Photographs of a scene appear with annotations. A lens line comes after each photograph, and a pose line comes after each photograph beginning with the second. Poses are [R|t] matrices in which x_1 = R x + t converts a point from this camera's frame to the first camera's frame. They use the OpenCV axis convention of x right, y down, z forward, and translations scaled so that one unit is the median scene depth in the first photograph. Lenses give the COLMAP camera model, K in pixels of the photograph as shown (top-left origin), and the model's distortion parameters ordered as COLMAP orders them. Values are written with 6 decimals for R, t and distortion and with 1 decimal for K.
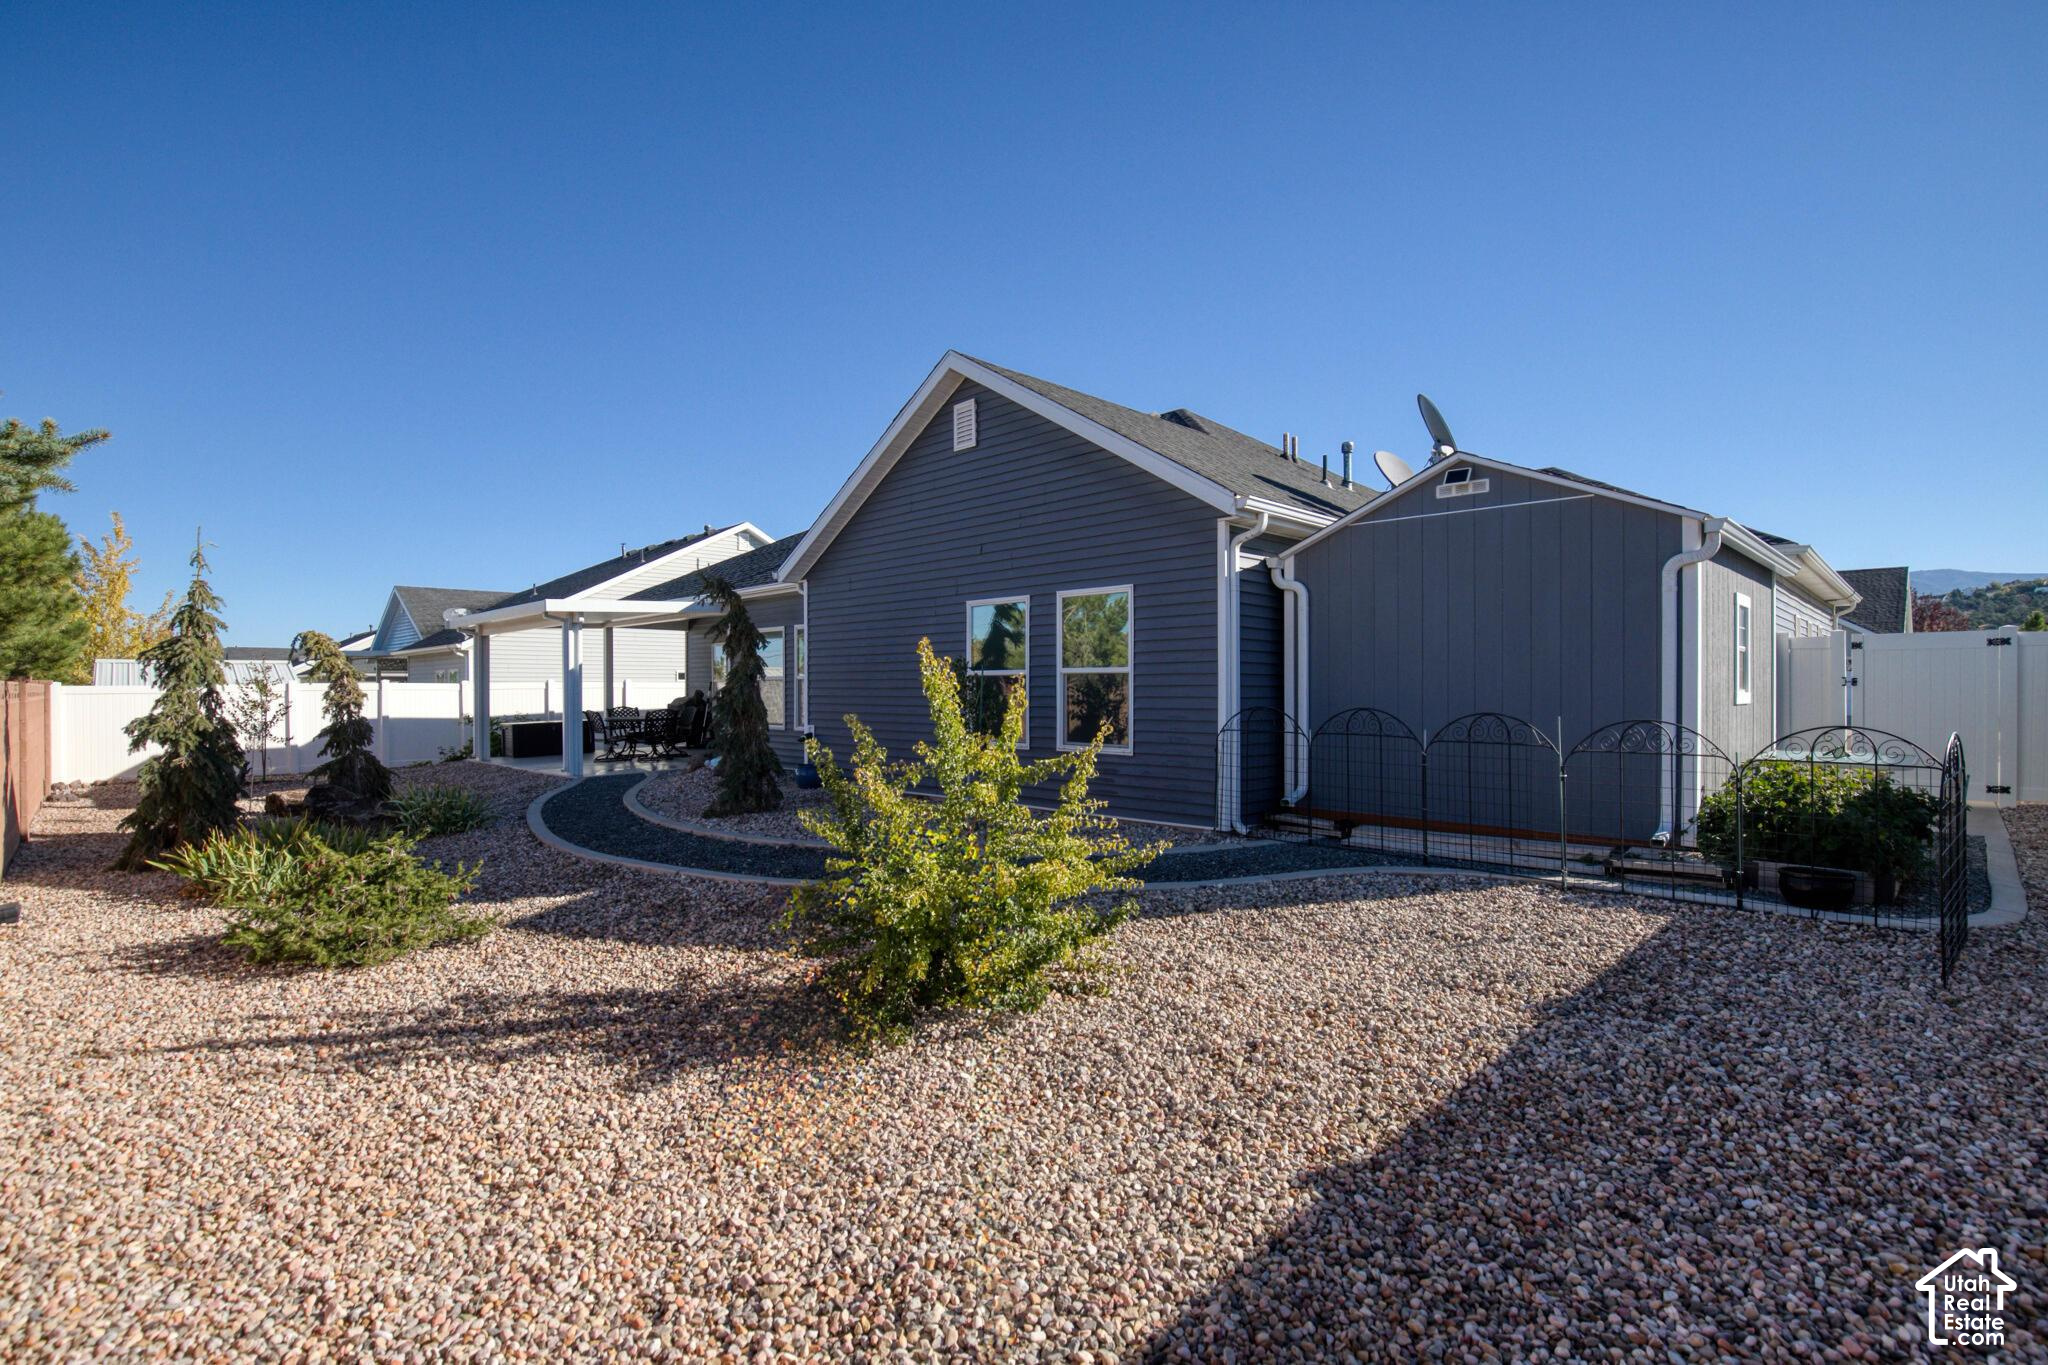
lens RADIAL K [[950.6, 0, 1024.0], [0, 950.6, 682.5], [0, 0, 1]] dist [-0.031325, -0.000024]
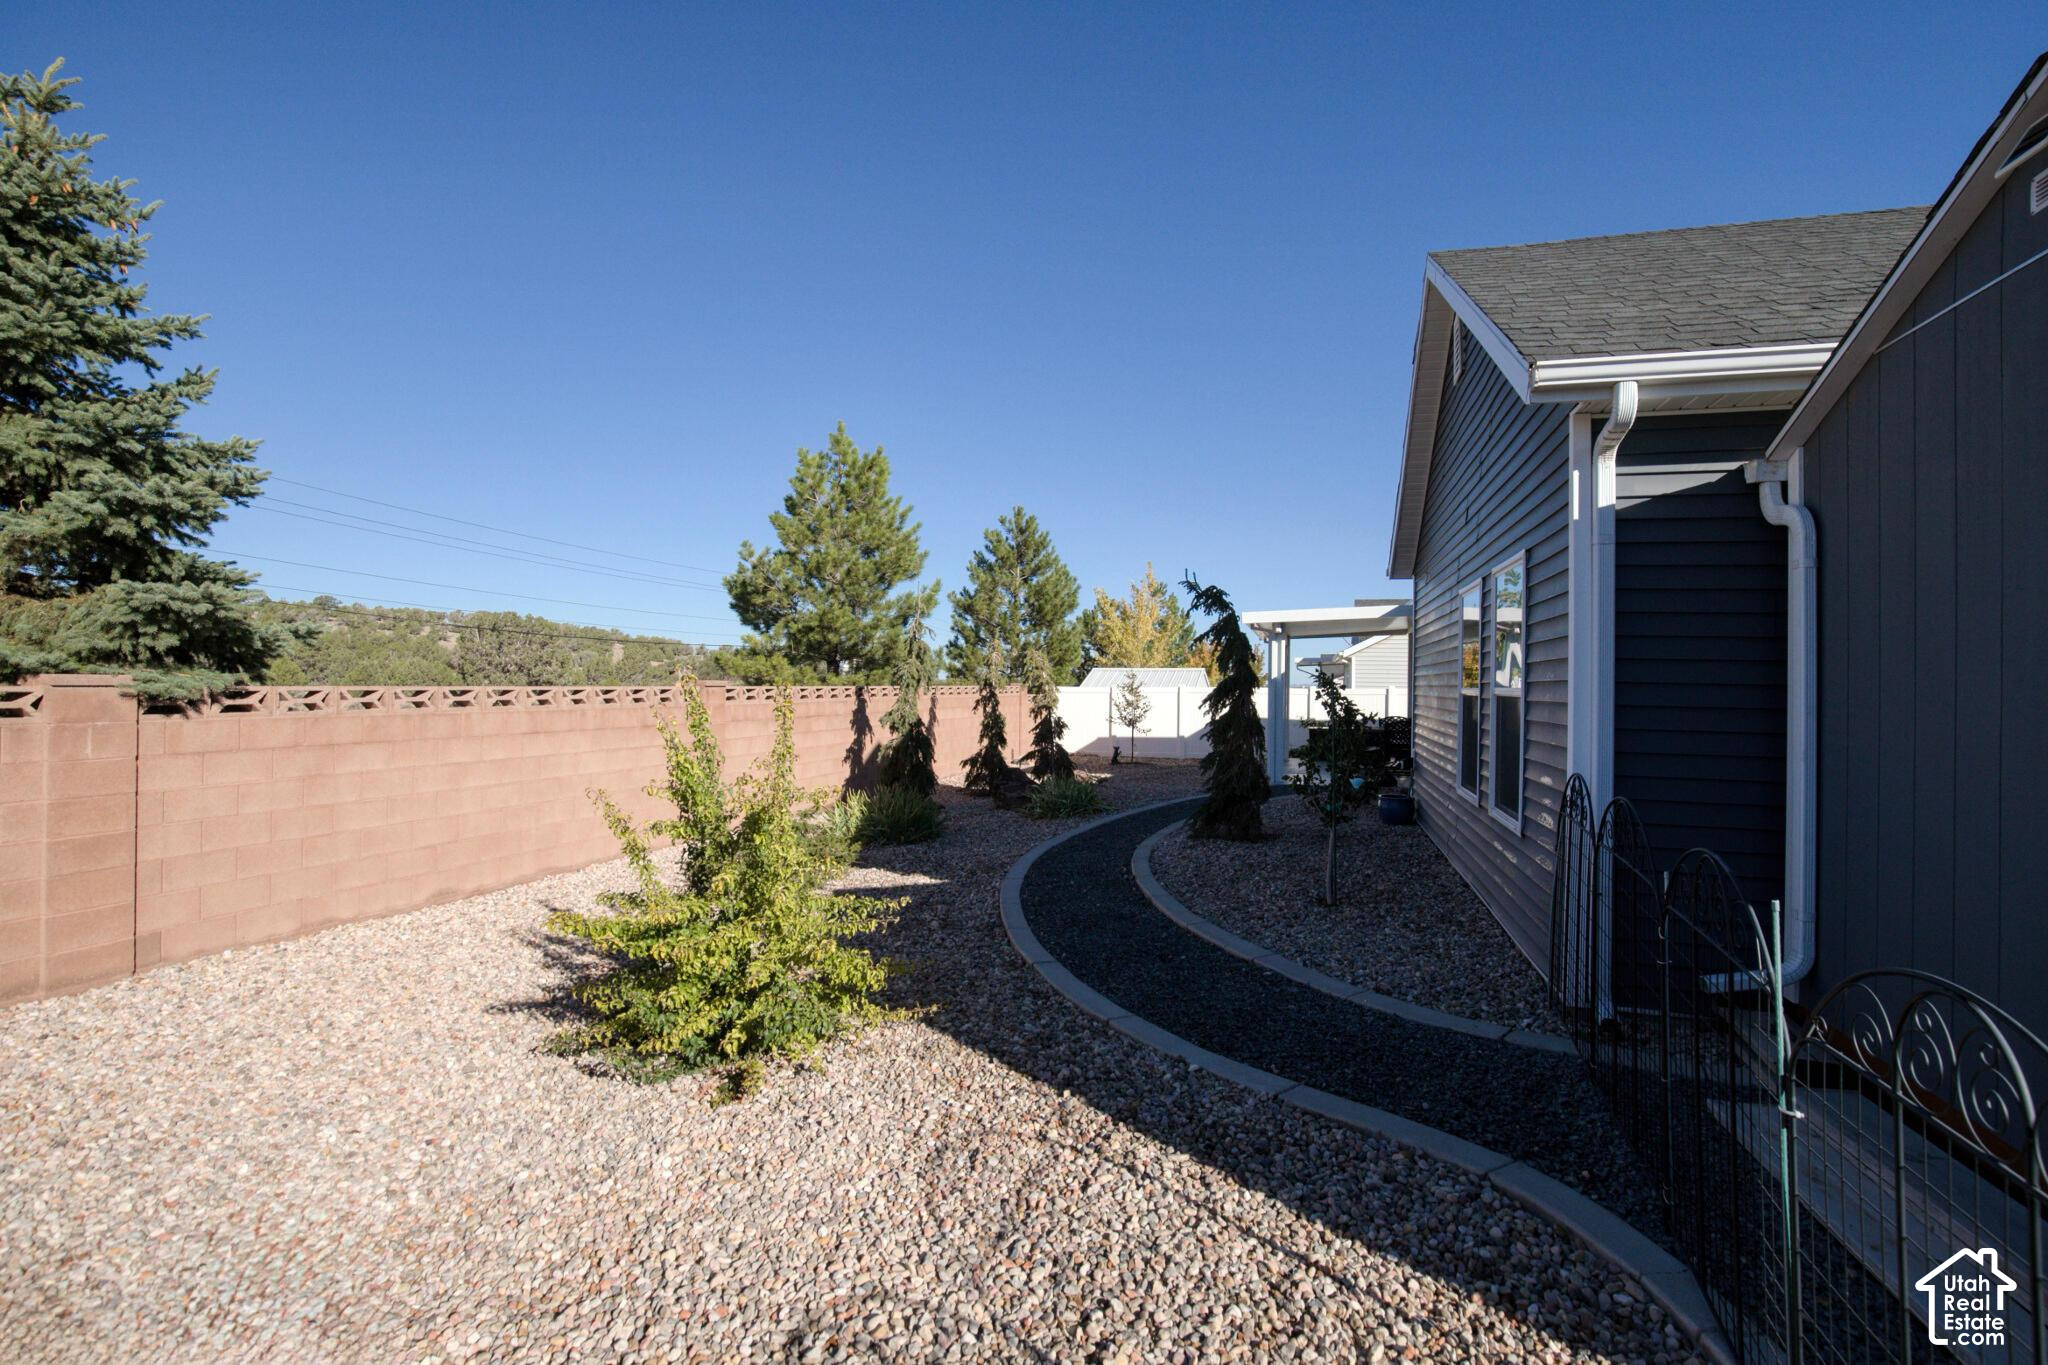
lens RADIAL K [[950.6, 0, 1024.0], [0, 950.6, 682.5], [0, 0, 1]] dist [-0.031325, -0.000024]
pose [[0.459957, 0.013907, -0.887832, 0.524516], [-0.014790, 0.999859, 0.008000, -0.023974], [0.887818, 0.009451, 0.460098, 0.500127]]
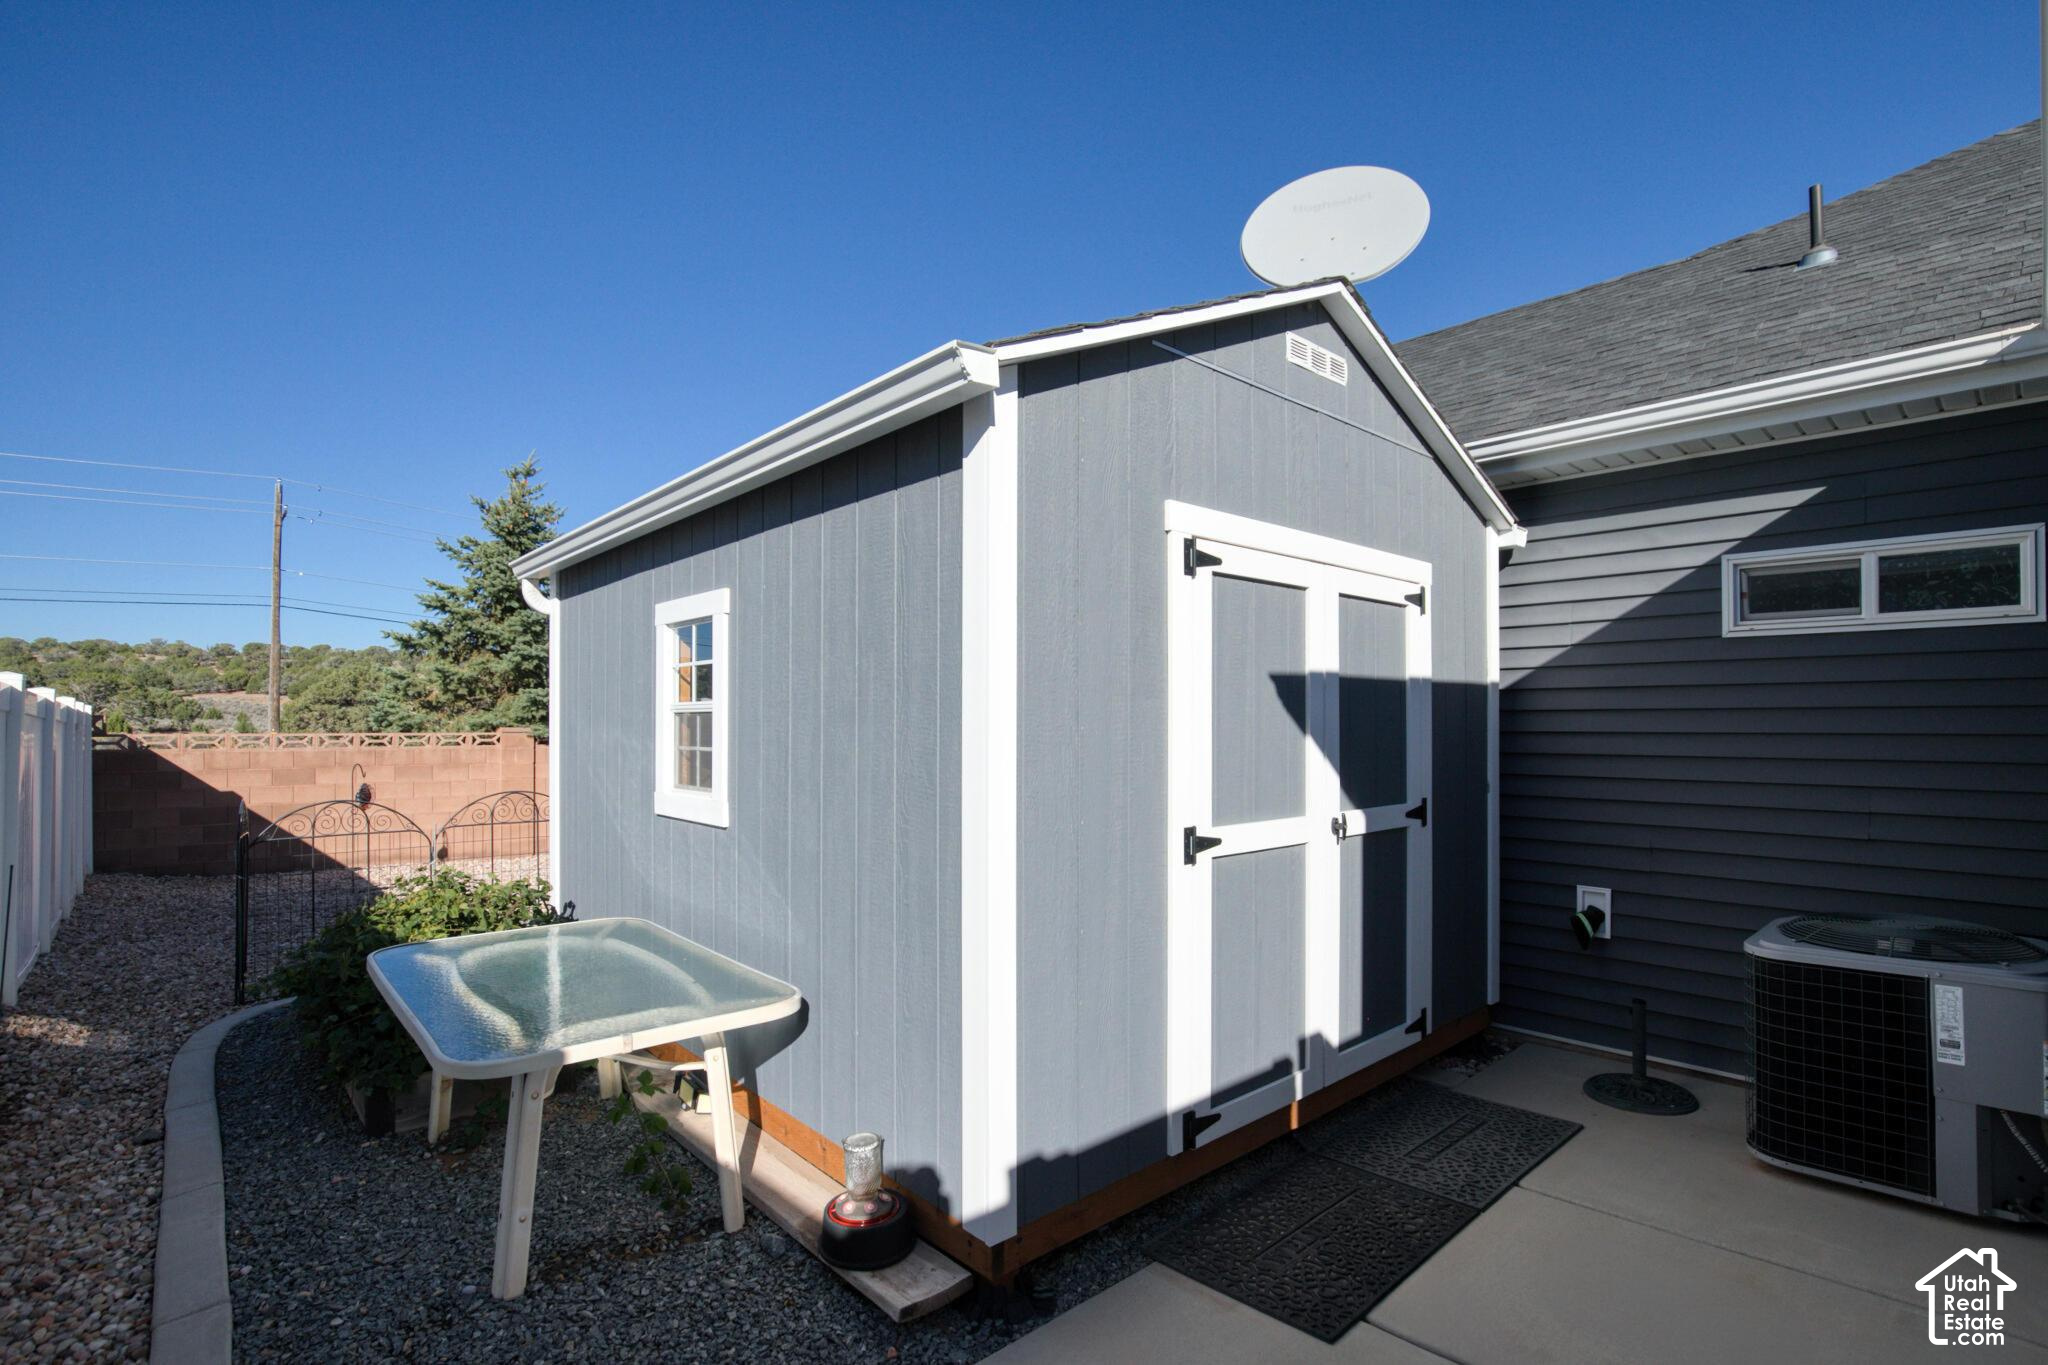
lens RADIAL K [[950.6, 0, 1024.0], [0, 950.6, 682.5], [0, 0, 1]] dist [-0.031325, -0.000024]
pose [[-0.075721, -0.013304, -0.997040, 0.924606], [-0.002529, 0.999910, -0.013150, -0.053971], [0.997126, 0.001525, -0.075748, 0.927872]]
